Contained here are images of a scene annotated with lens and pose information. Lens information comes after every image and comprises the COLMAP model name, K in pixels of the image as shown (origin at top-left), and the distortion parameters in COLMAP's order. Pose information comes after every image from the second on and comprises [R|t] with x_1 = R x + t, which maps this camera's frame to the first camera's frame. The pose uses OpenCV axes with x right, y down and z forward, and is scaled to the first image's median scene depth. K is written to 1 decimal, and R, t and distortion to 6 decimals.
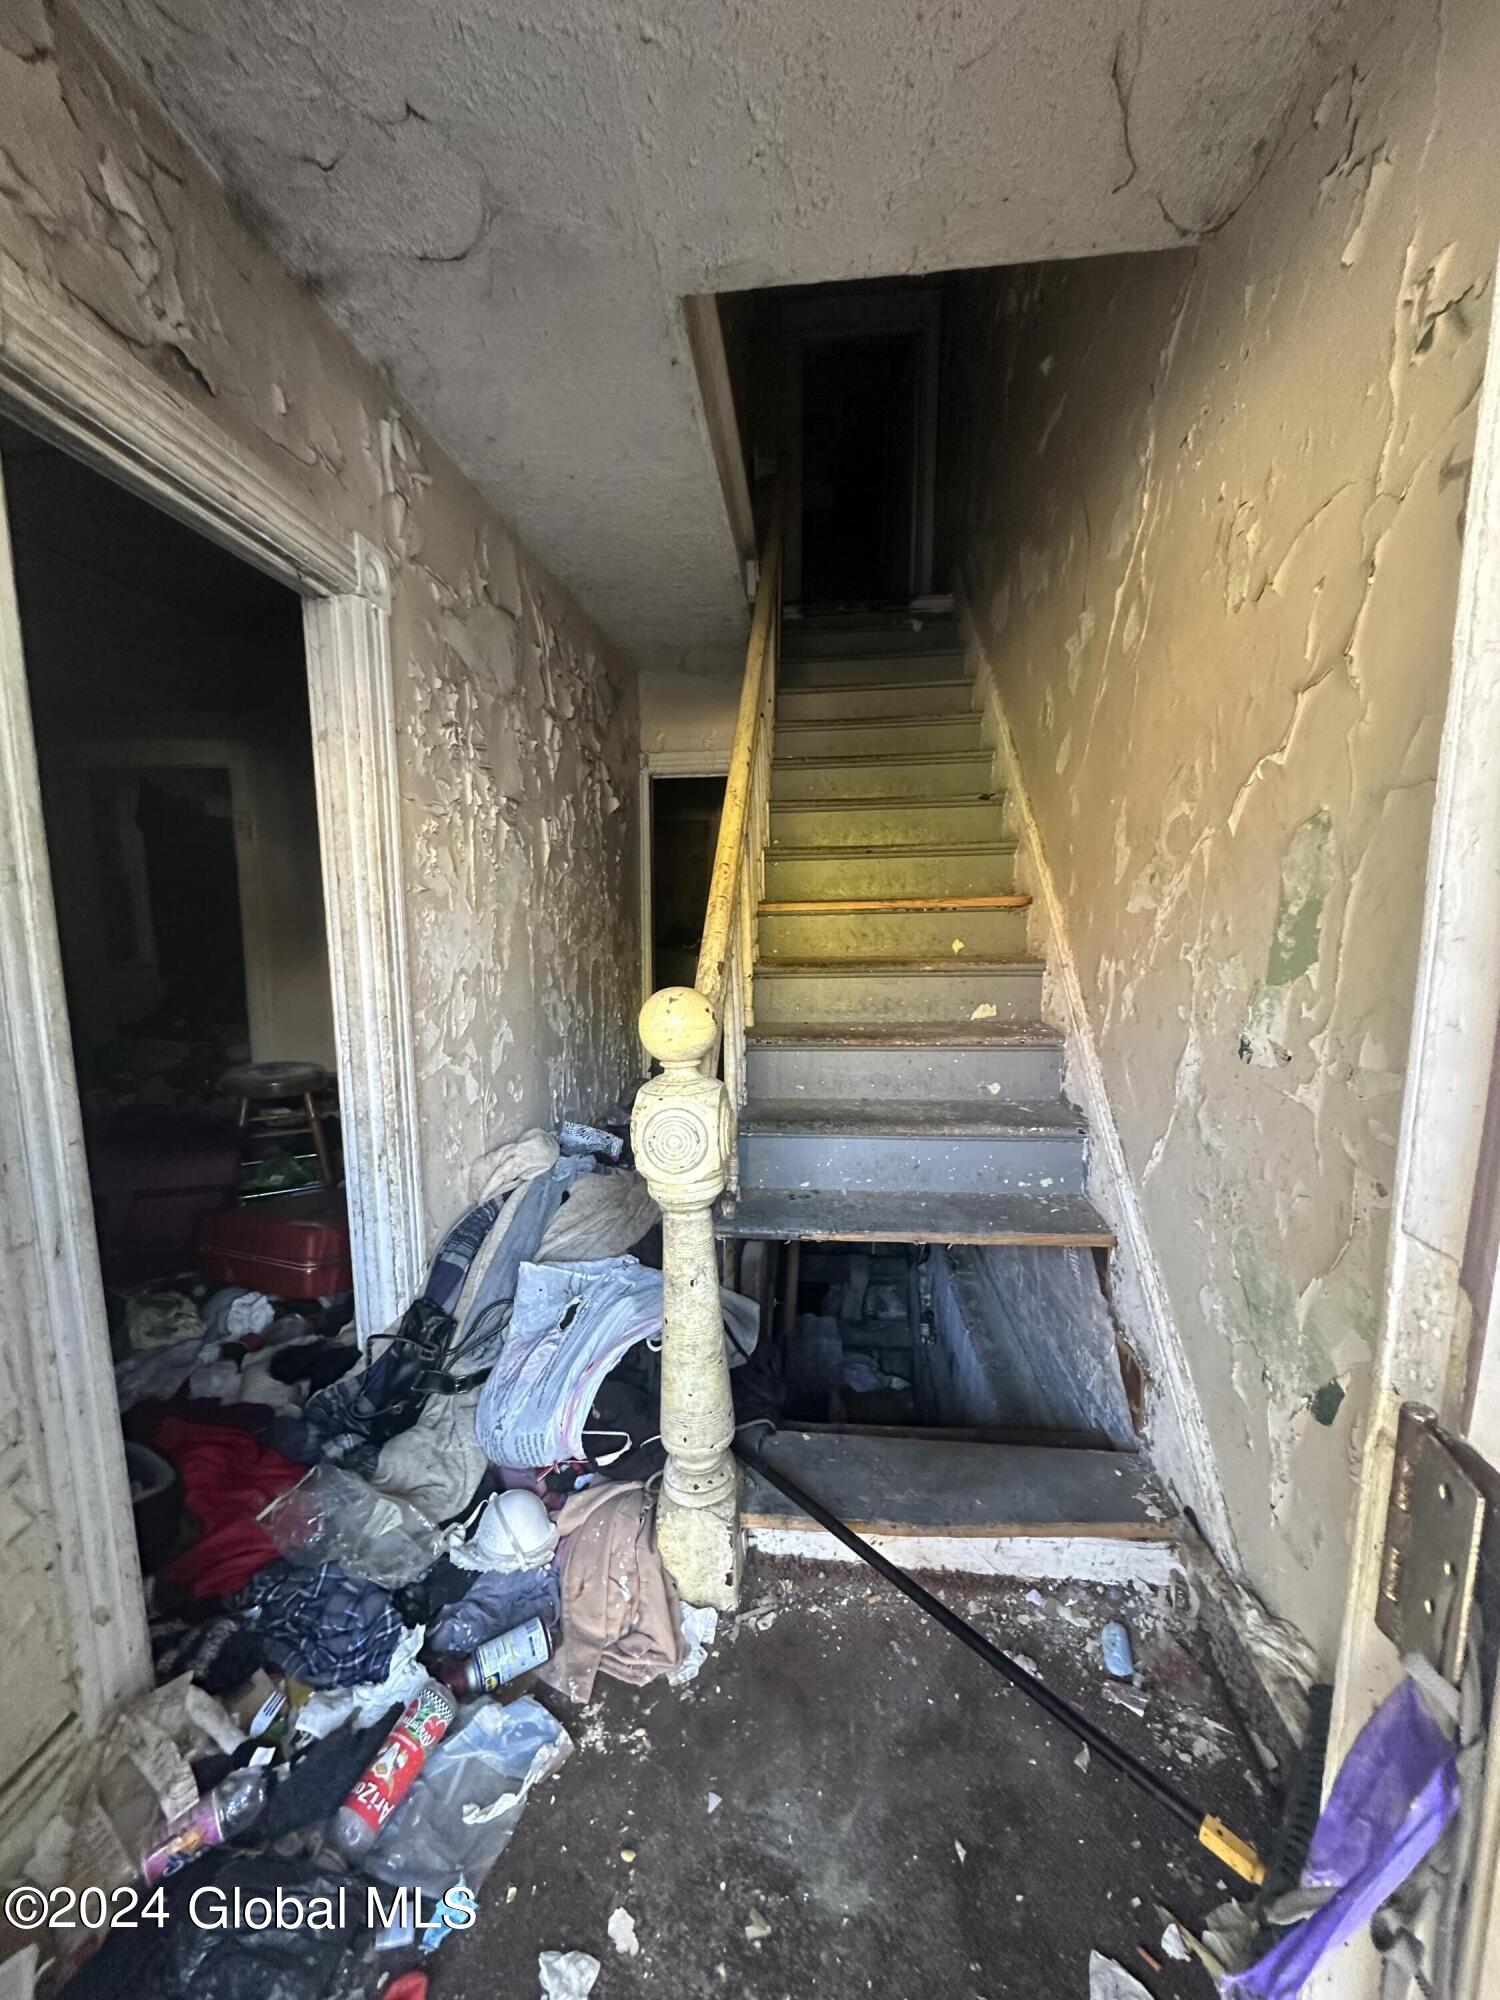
lens RADIAL K [[785.6, 0, 750.0], [0, 785.6, 1000.0], [0, 0, 1]] dist [0.000907, 0.000141]
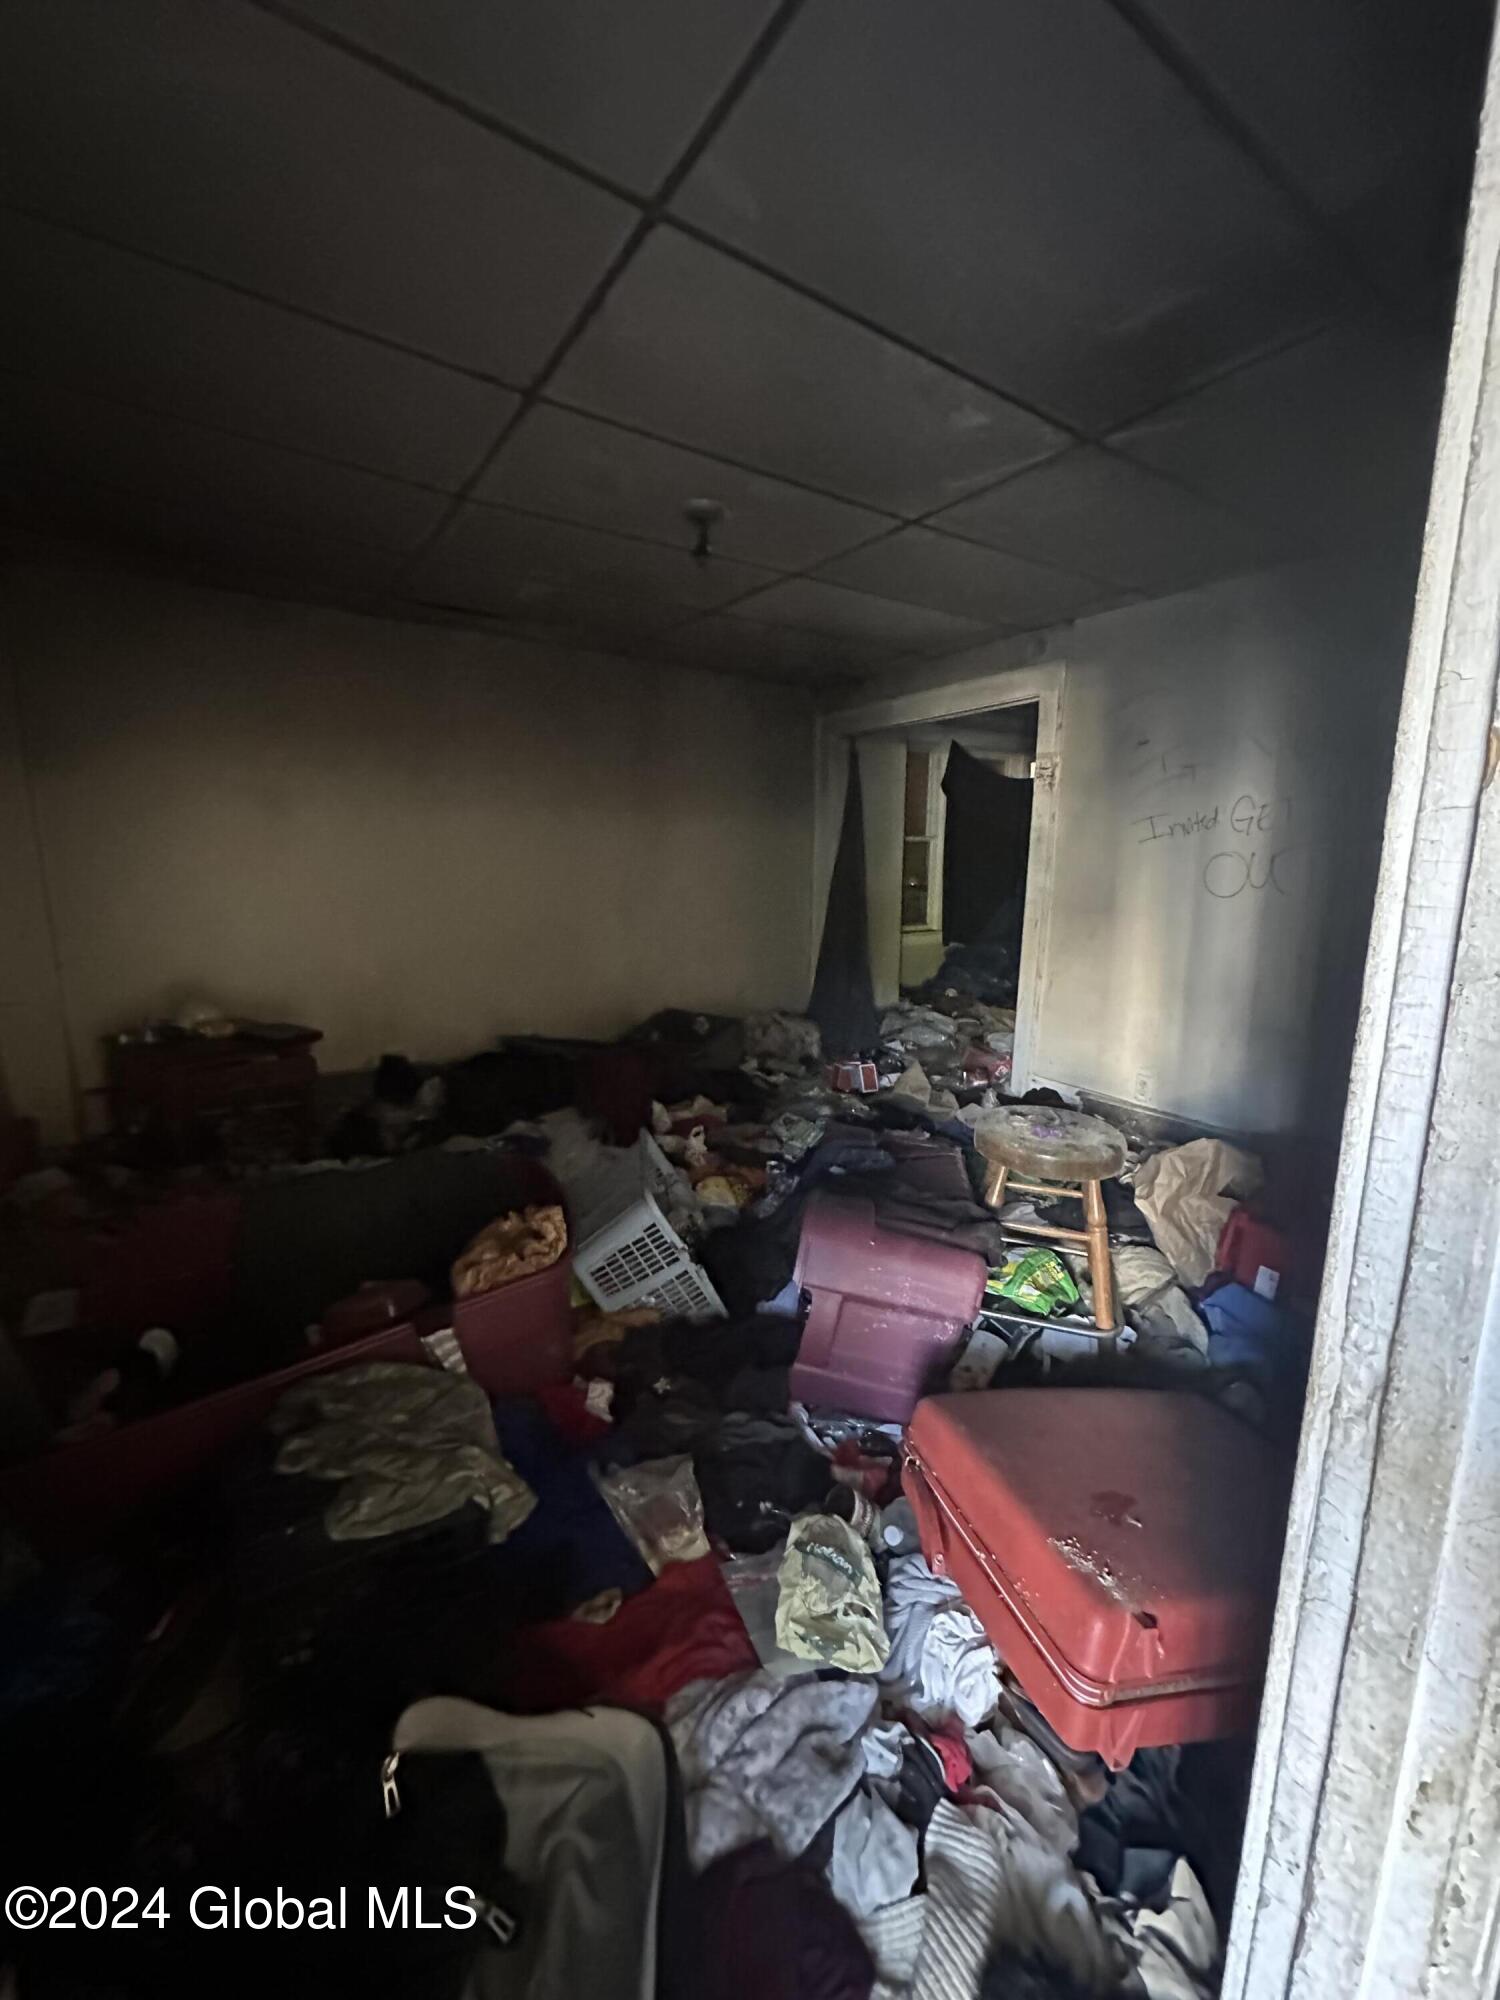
lens RADIAL K [[785.6, 0, 750.0], [0, 785.6, 1000.0], [0, 0, 1]] dist [0.000907, 0.000141]
pose [[0.624776, 0.137796, -0.768549, -0.441735], [-0.109642, 0.990035, 0.088376, -0.067397], [0.773068, 0.029050, 0.633658, 0.635755]]
